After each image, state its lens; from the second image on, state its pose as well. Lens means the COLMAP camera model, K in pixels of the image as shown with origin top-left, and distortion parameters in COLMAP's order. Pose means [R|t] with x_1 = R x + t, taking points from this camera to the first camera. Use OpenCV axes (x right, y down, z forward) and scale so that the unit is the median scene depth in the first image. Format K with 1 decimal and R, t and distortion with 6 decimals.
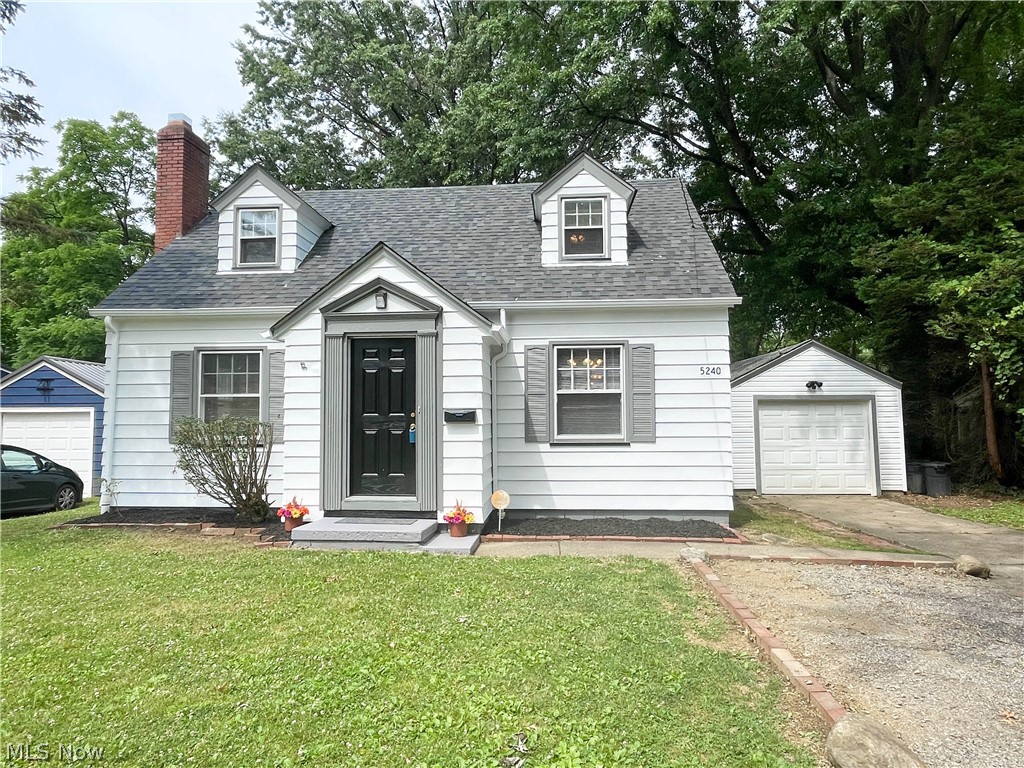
lens RADIAL K [[707.5, 0, 509.7], [0, 707.5, 380.7], [0, 0, 1]] dist [-0.002584, -0.000160]
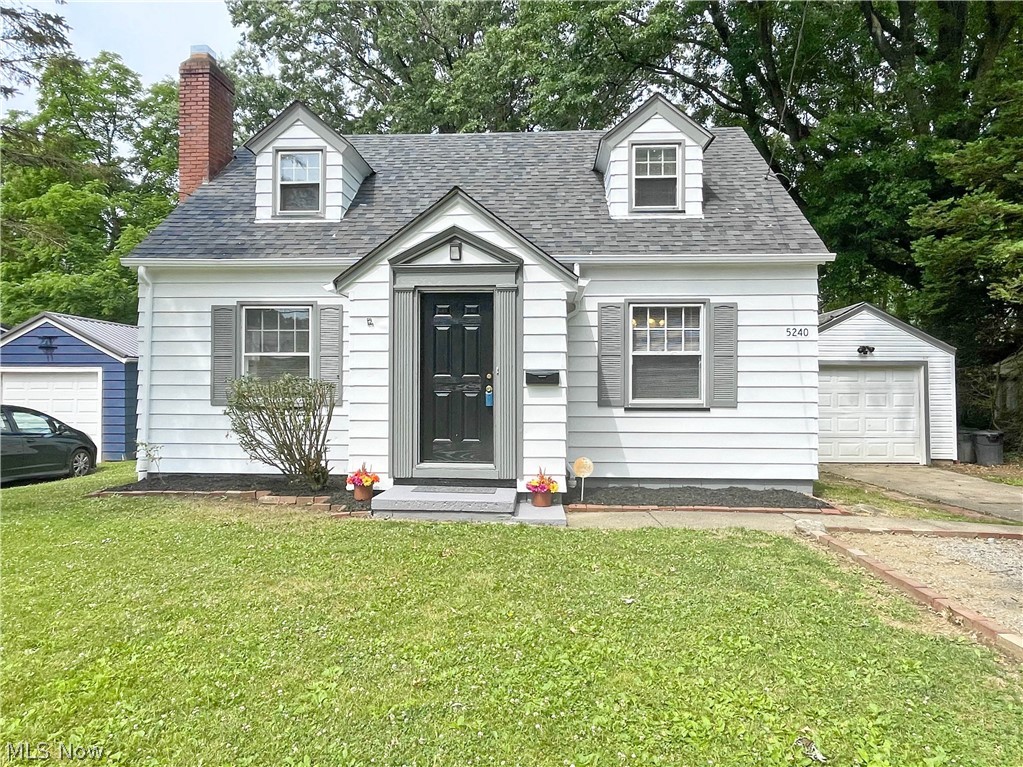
lens RADIAL K [[721.2, 0, 511.5], [0, 721.2, 383.5], [0, 0, 1]] dist [-0.001709, -0.002972]
pose [[0.999577, 0.007632, 0.028059, -0.109702], [-0.009093, 0.998591, 0.052286, 0.006719], [-0.027620, -0.052519, 0.998238, 0.045318]]
